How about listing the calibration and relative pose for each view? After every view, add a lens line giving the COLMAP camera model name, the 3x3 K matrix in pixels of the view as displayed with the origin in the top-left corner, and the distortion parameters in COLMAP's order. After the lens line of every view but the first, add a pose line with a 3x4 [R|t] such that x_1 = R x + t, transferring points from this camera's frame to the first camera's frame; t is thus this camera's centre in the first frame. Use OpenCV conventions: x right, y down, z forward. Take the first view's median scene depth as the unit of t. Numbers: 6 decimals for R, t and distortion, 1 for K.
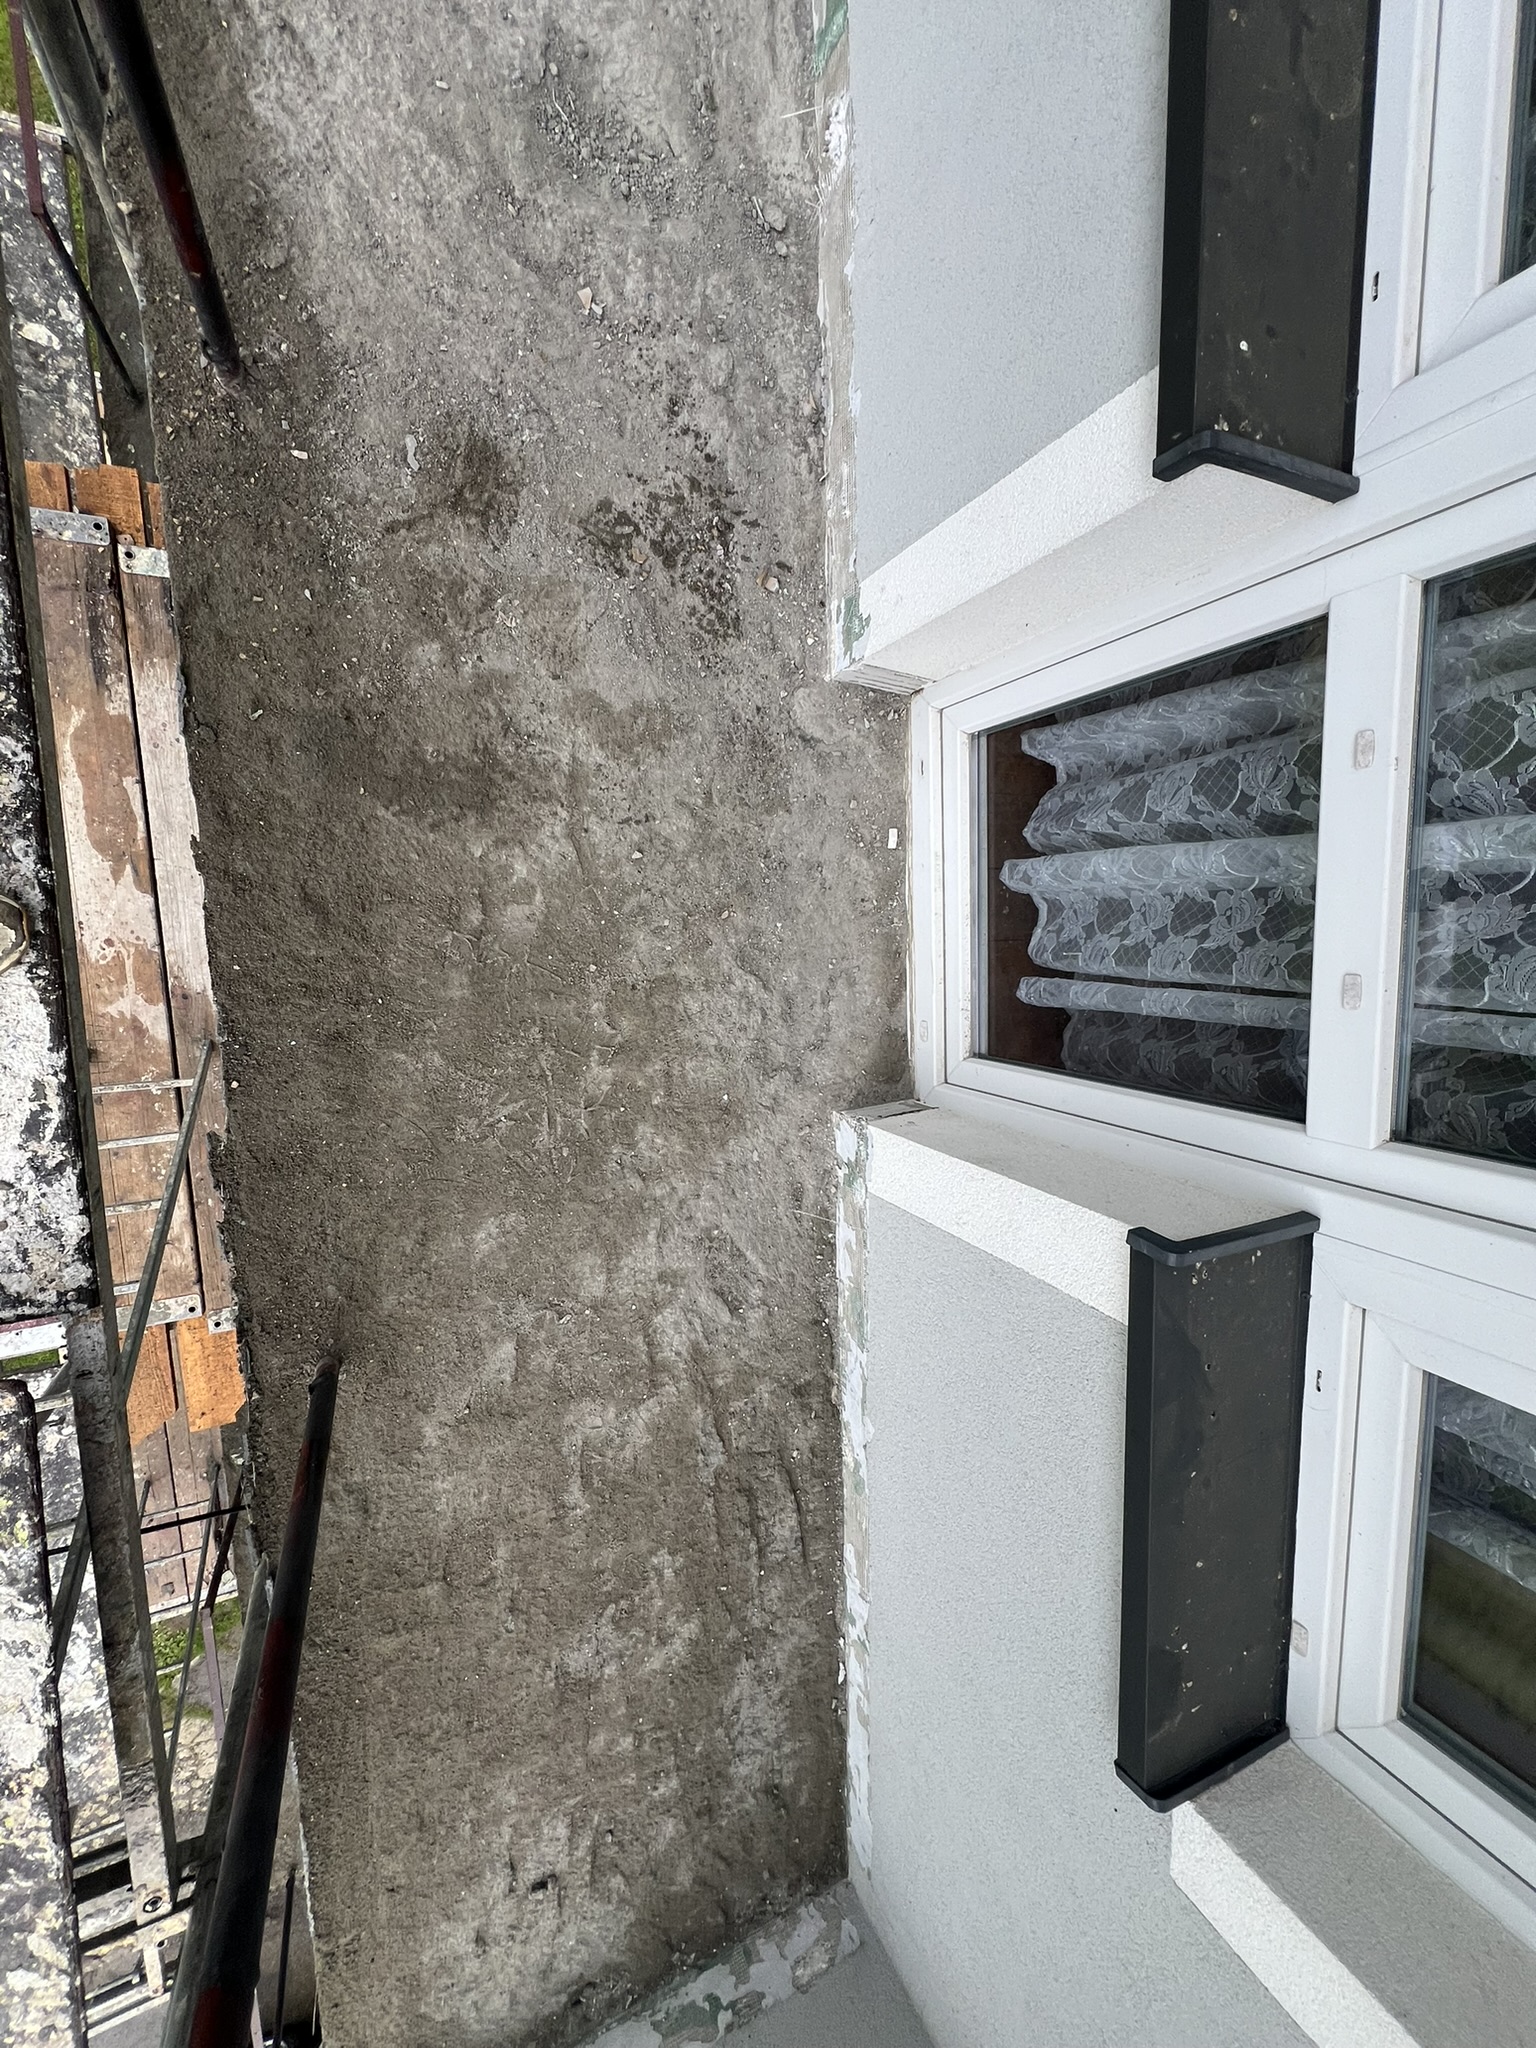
lens RADIAL K [[819.5, 0, 768.0], [0, 819.5, 1020.2], [0, 0, 1]] dist [-0.000947, -0.000023]
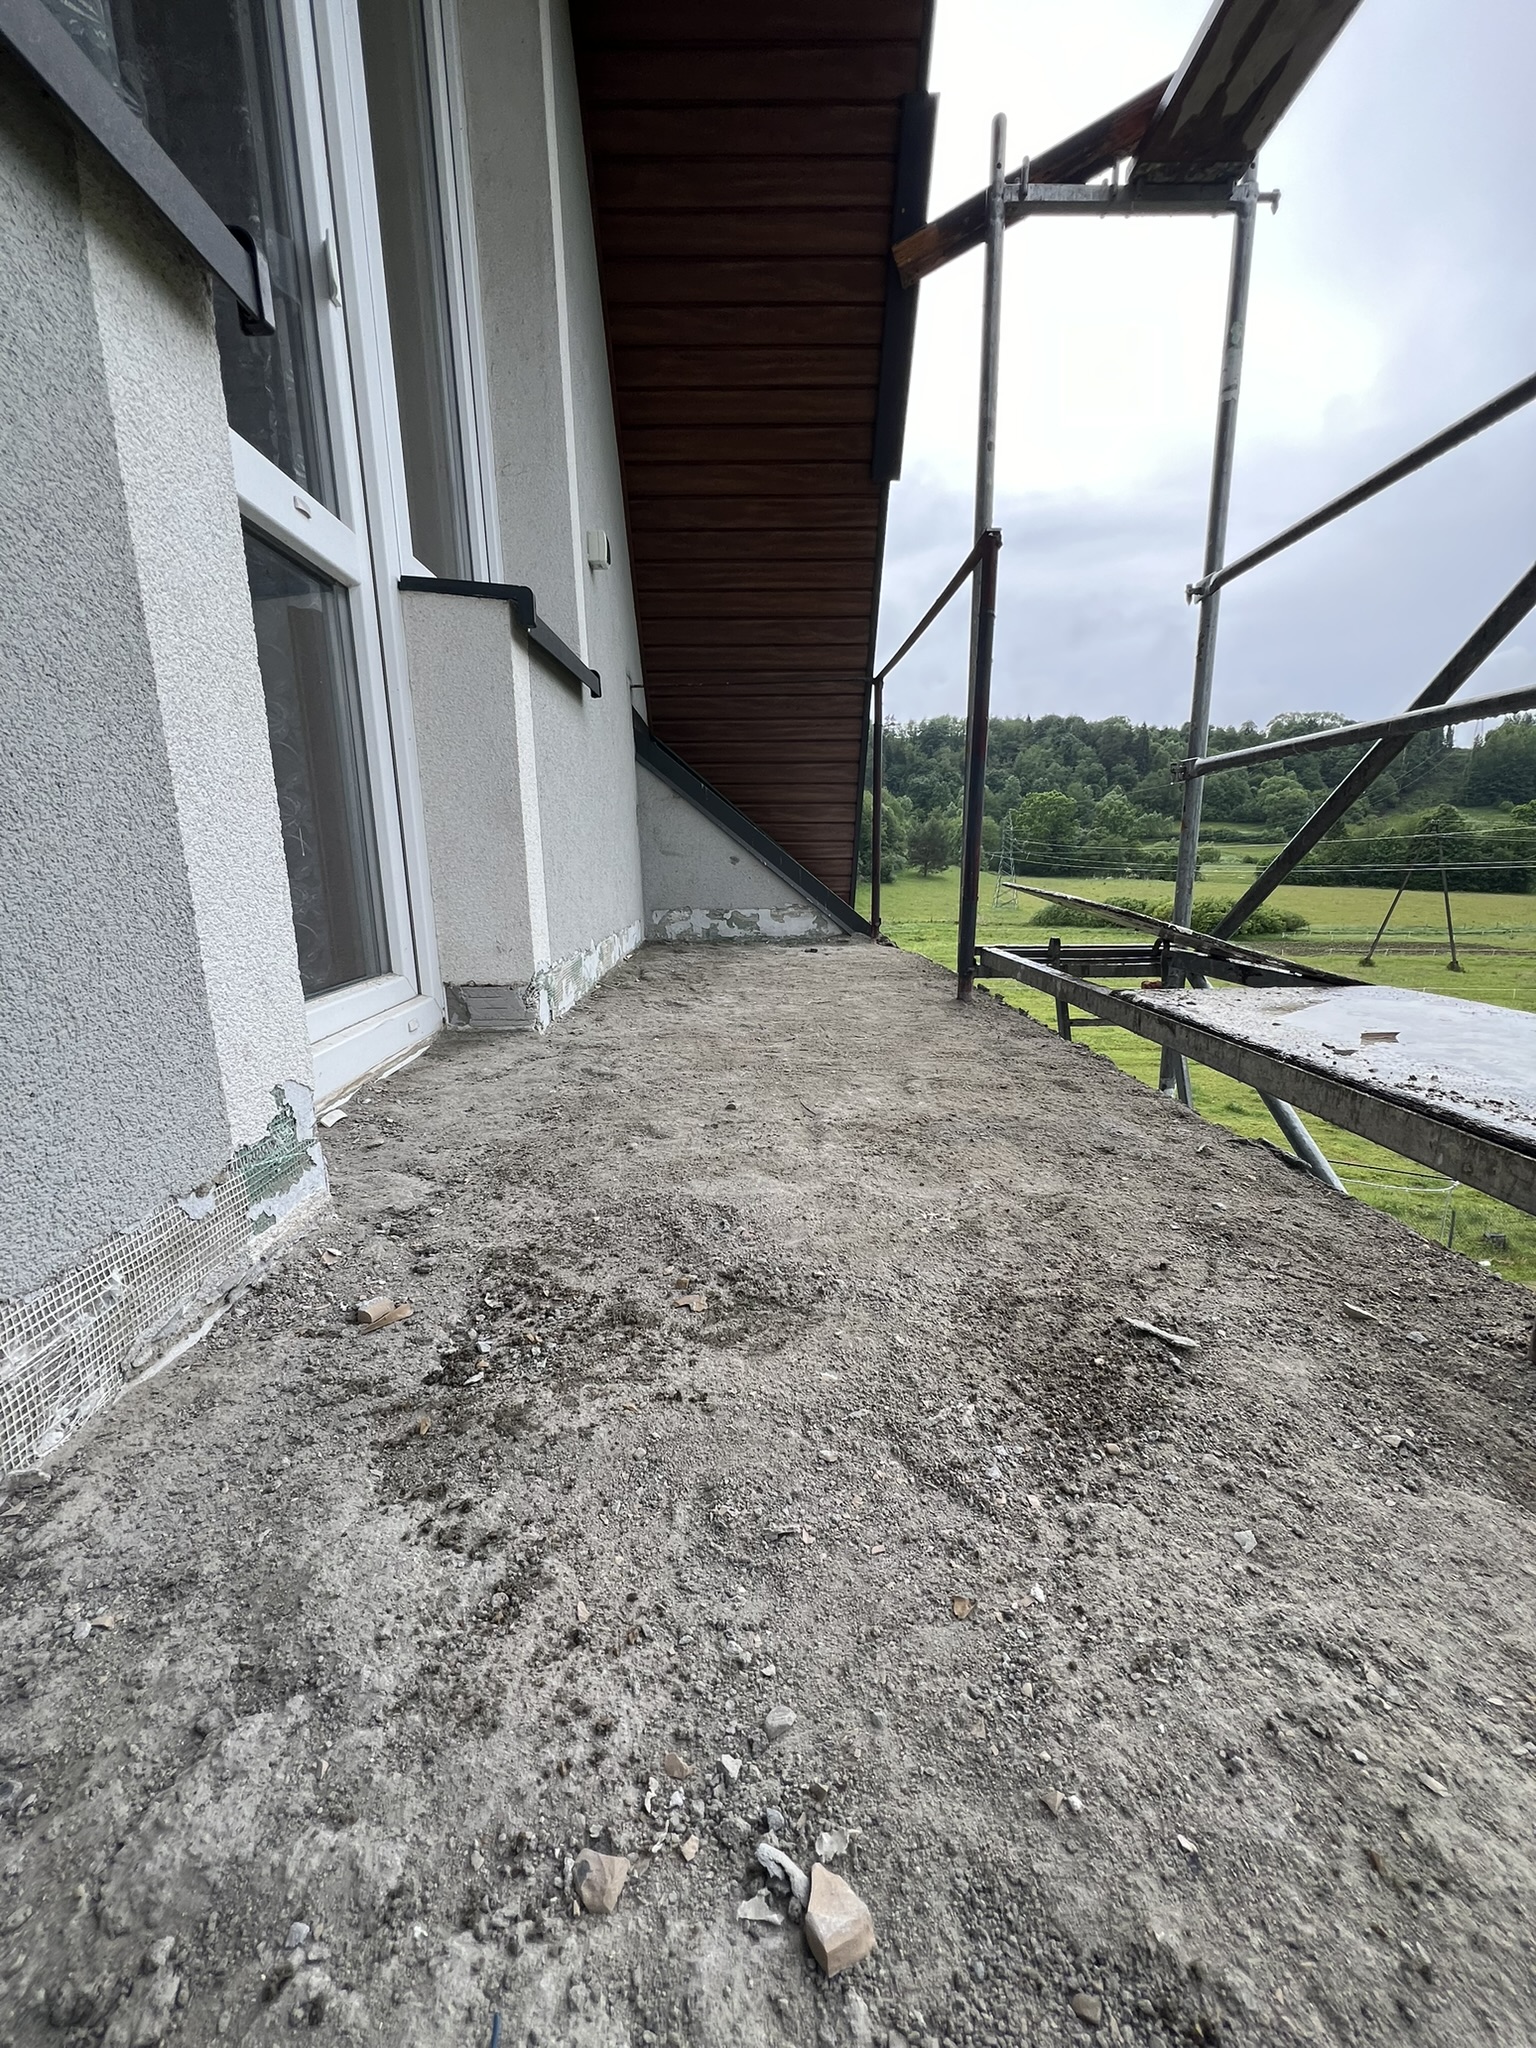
lens RADIAL K [[819.5, 0, 768.0], [0, 819.5, 1020.2], [0, 0, 1]] dist [-0.000947, -0.000023]
pose [[-0.907883, -0.410427, -0.085432, -0.087167], [0.040308, -0.288302, 0.956691, -0.929366], [-0.417282, 0.865120, 0.278288, 0.685497]]
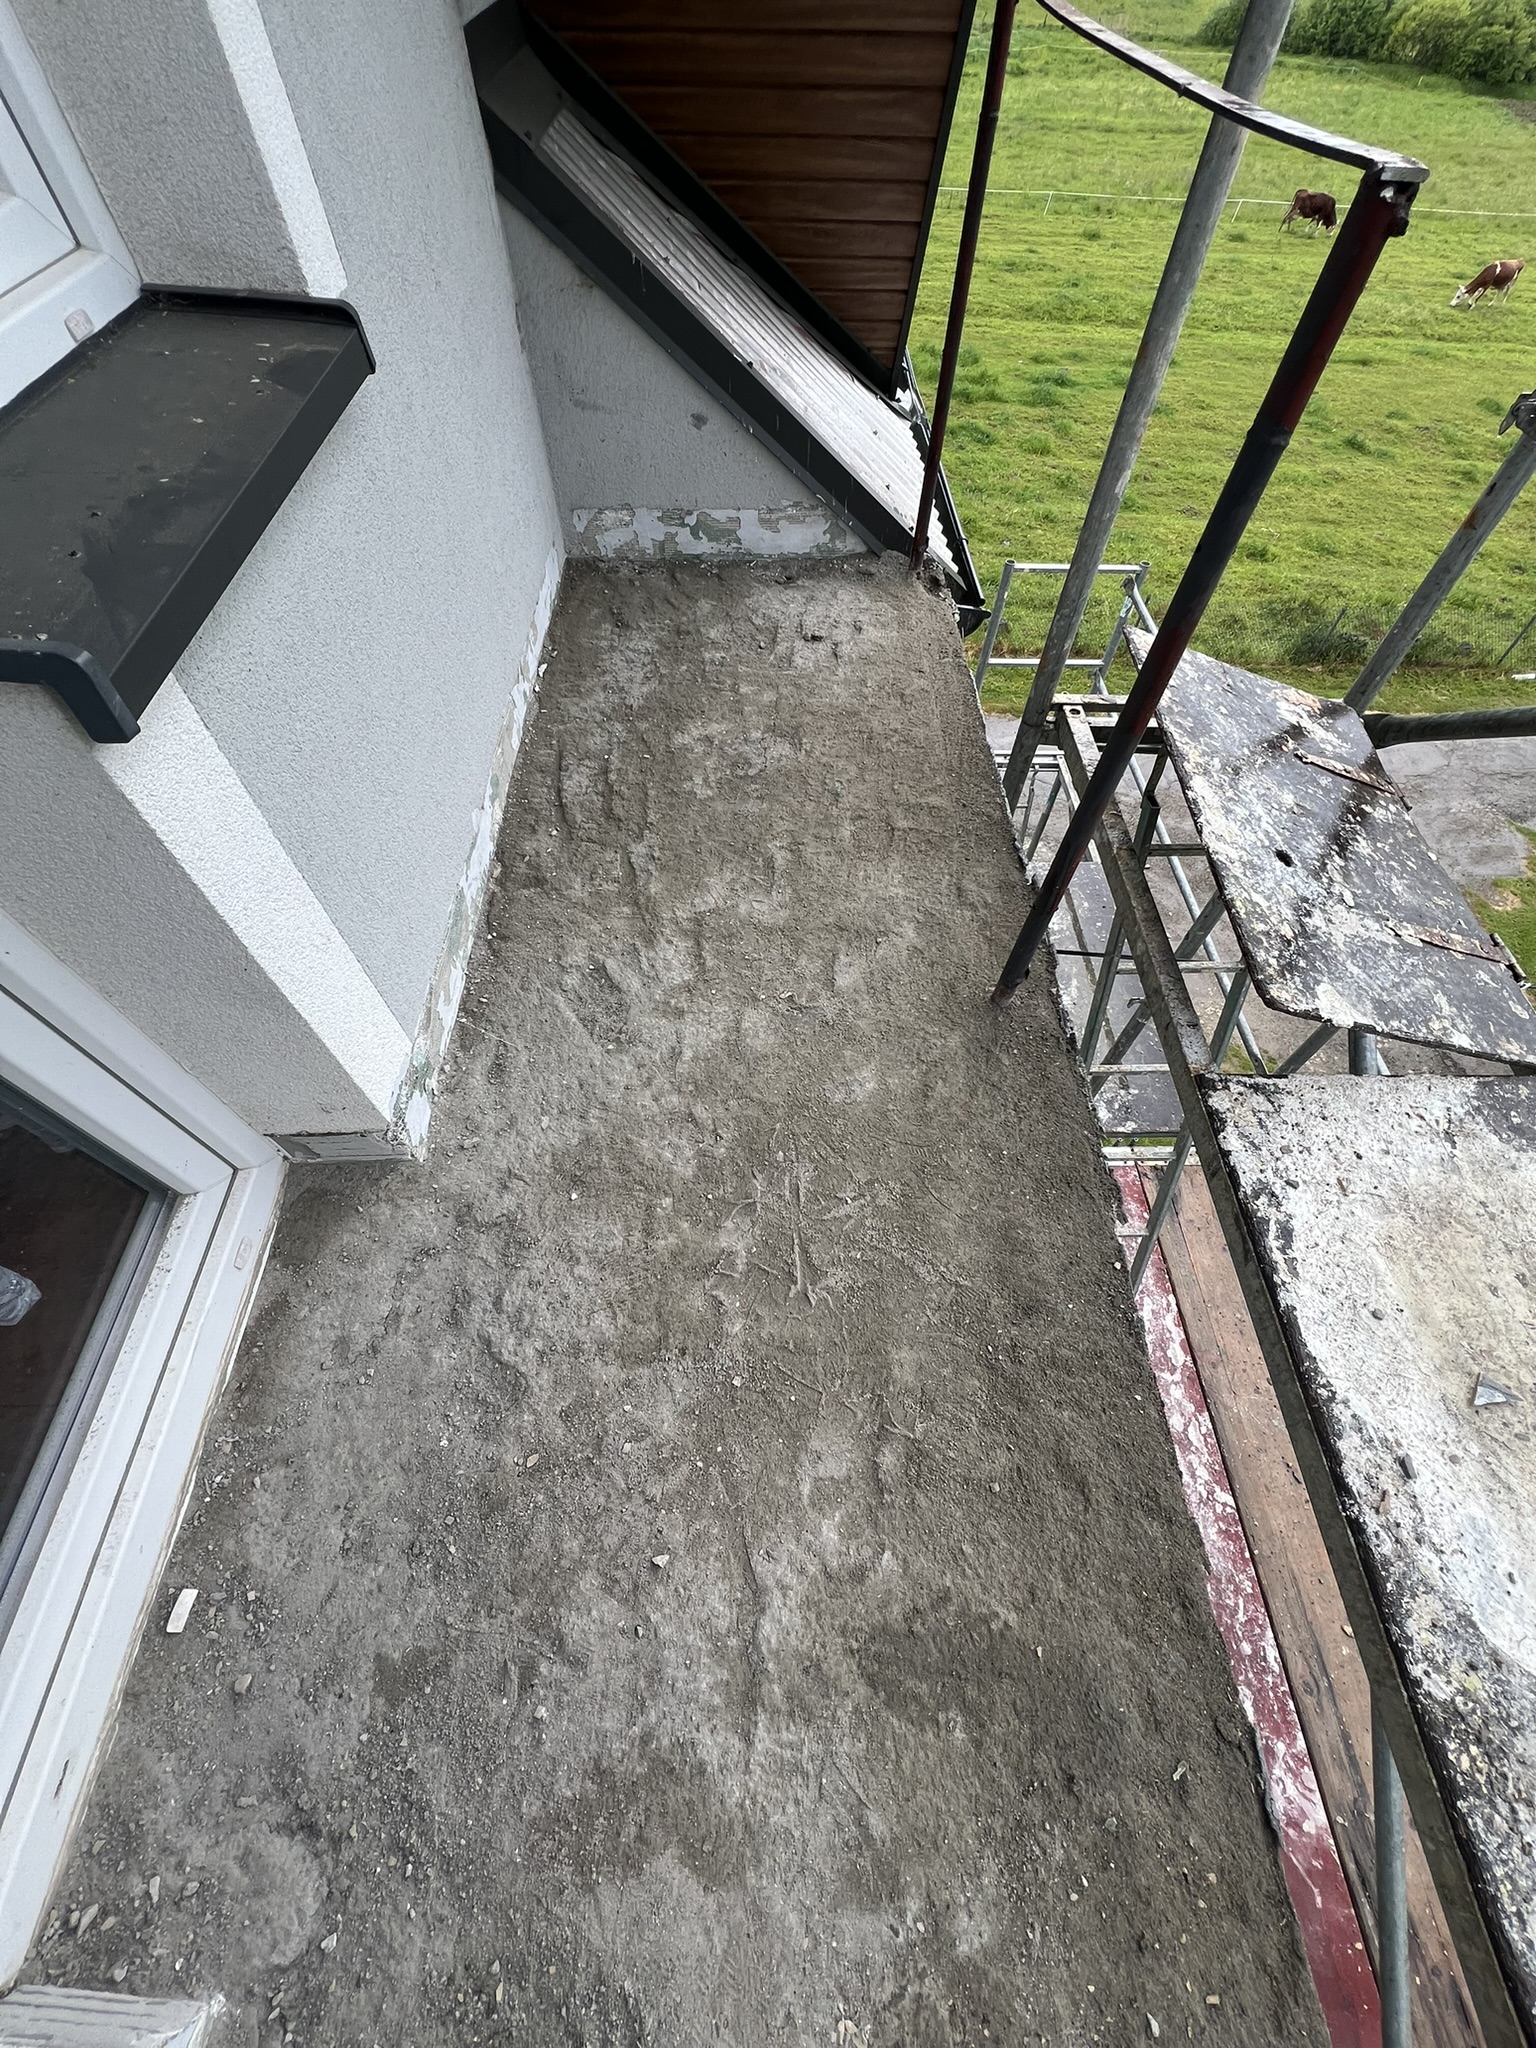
lens RADIAL K [[819.5, 0, 768.0], [0, 819.5, 1020.2], [0, 0, 1]] dist [-0.000947, -0.000023]
pose [[-0.895884, -0.260298, -0.360052, 0.113669], [0.059996, -0.873856, 0.482469, -0.131577], [-0.440219, 0.410634, 0.798490, 0.247201]]
